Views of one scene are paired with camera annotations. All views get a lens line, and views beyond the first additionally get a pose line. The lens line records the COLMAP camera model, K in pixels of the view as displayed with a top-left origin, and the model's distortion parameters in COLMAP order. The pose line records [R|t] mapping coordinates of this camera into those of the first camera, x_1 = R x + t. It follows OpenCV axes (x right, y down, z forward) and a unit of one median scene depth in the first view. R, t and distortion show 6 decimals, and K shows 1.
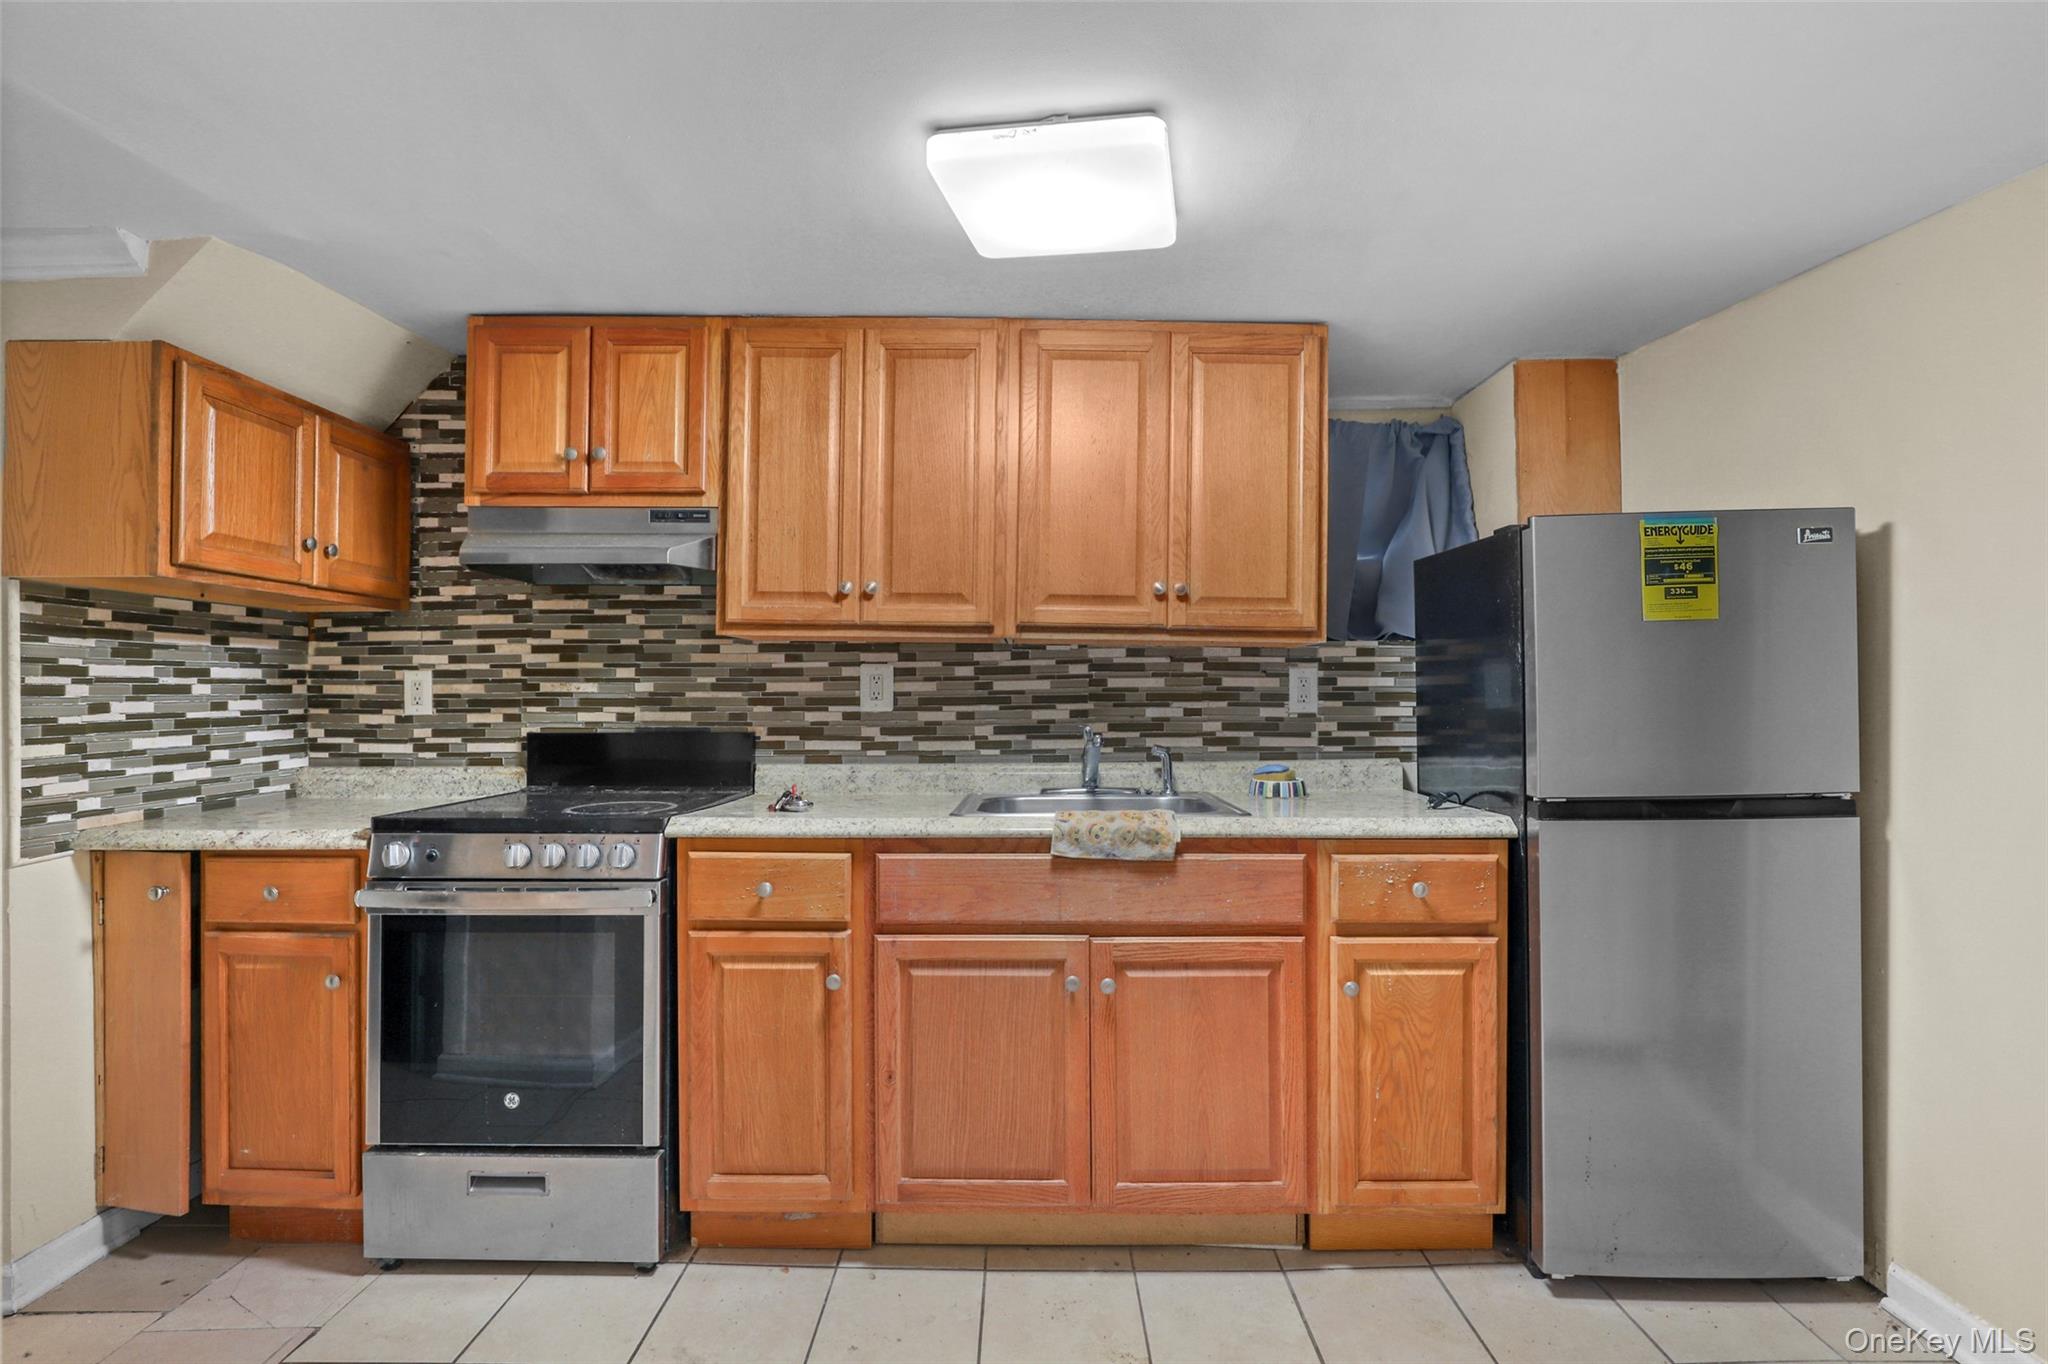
lens RADIAL K [[934.2, 0, 1027.9], [0, 934.2, 690.6], [0, 0, 1]] dist [-0.009246, 0.002736]
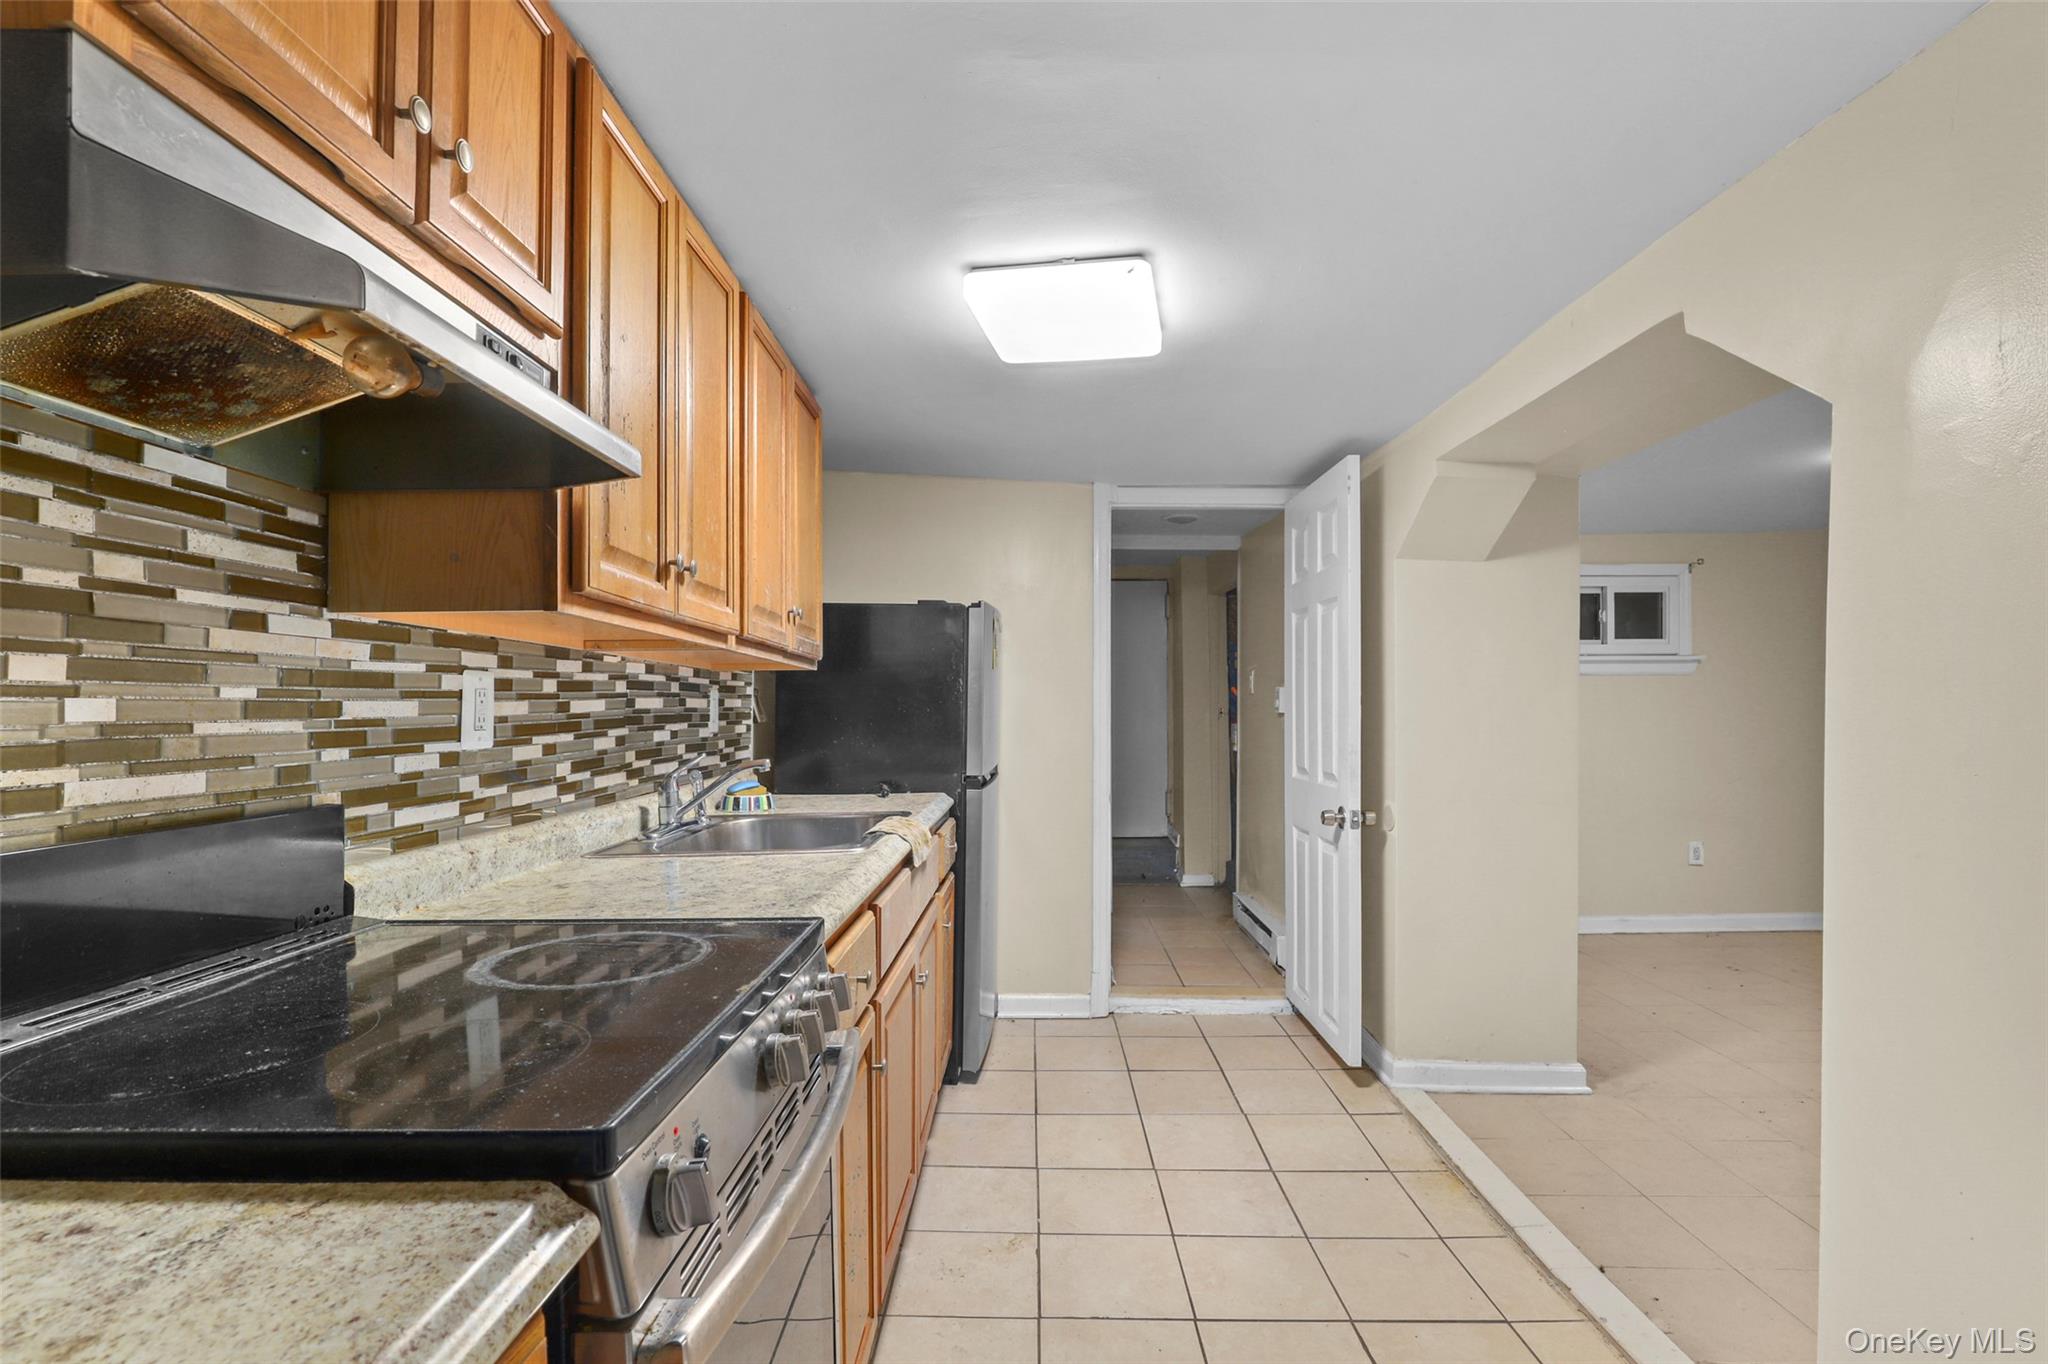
lens RADIAL K [[934.2, 0, 1045.2], [0, 934.2, 711.1], [0, 0, 1]] dist [-0.009246, 0.002736]
pose [[-0.003941, -0.004098, 0.999984, -0.768282], [-0.008482, 0.999956, 0.004065, -0.007949], [-0.999956, -0.008466, -0.003975, 0.634362]]
